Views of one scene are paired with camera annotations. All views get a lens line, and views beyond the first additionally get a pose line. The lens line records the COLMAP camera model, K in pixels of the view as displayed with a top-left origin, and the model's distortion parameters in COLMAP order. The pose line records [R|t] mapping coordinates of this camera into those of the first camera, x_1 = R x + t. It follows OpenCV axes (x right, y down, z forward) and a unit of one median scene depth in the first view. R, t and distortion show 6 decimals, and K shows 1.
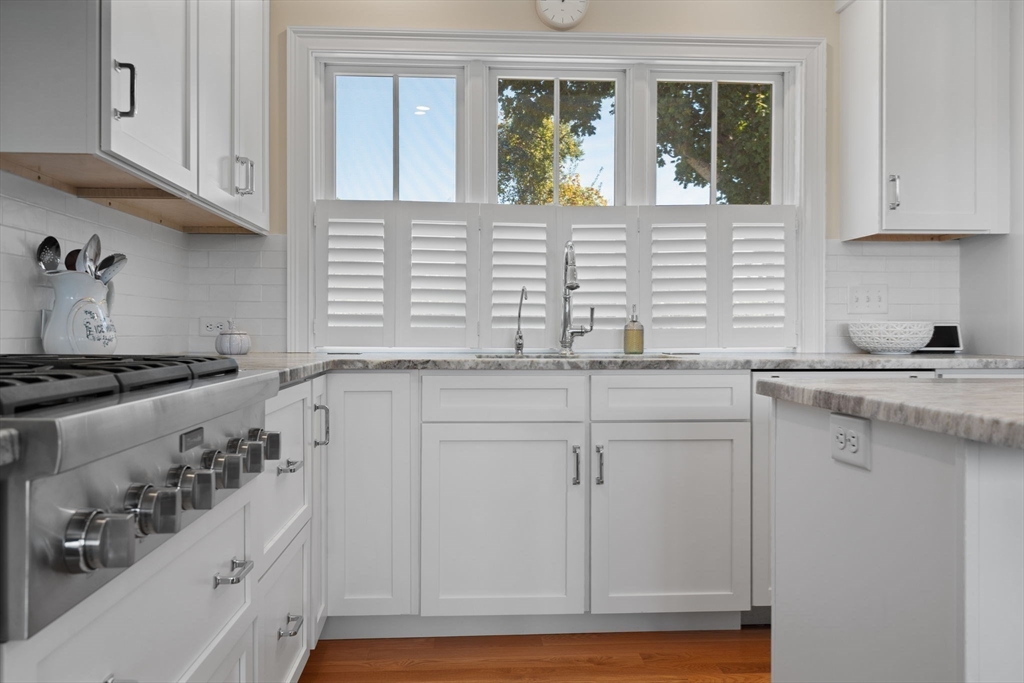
lens RADIAL K [[820.3, 0, 515.2], [0, 820.3, 333.8], [0, 0, 1]] dist [0.008062, -0.003280]
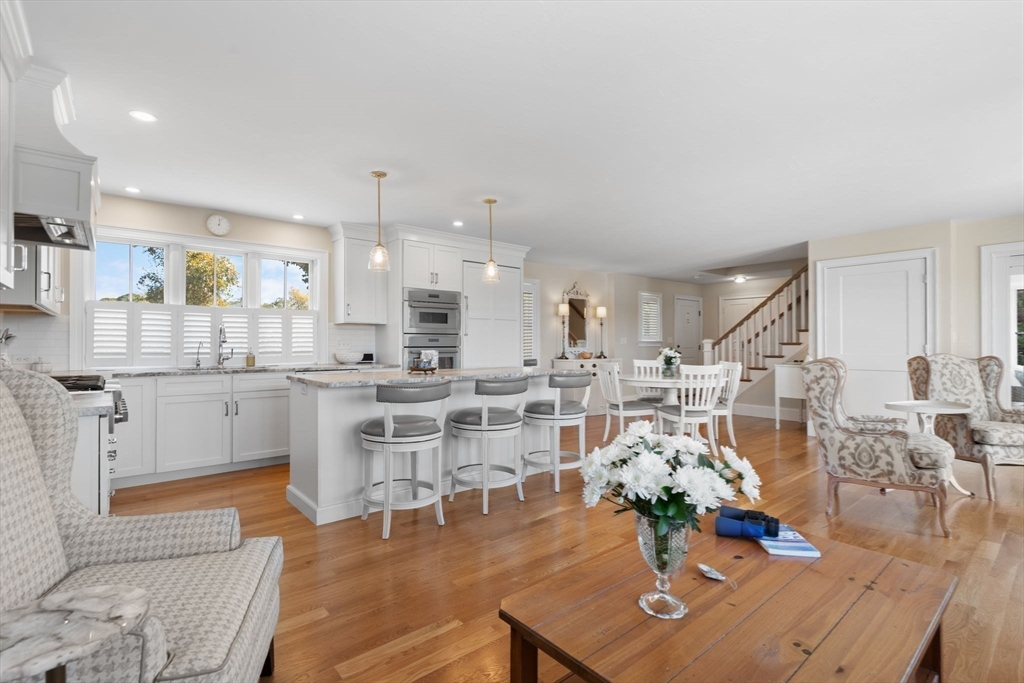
lens RADIAL K [[470.3, 0, 506.0], [0, 470.3, 341.1], [0, 0, 1]] dist [-0.006430, 0.003184]
pose [[0.804341, 0.001668, 0.594165, -0.088270], [0.003351, 0.999967, -0.007343, -0.041610], [-0.594158, 0.007897, 0.804309, -0.672875]]
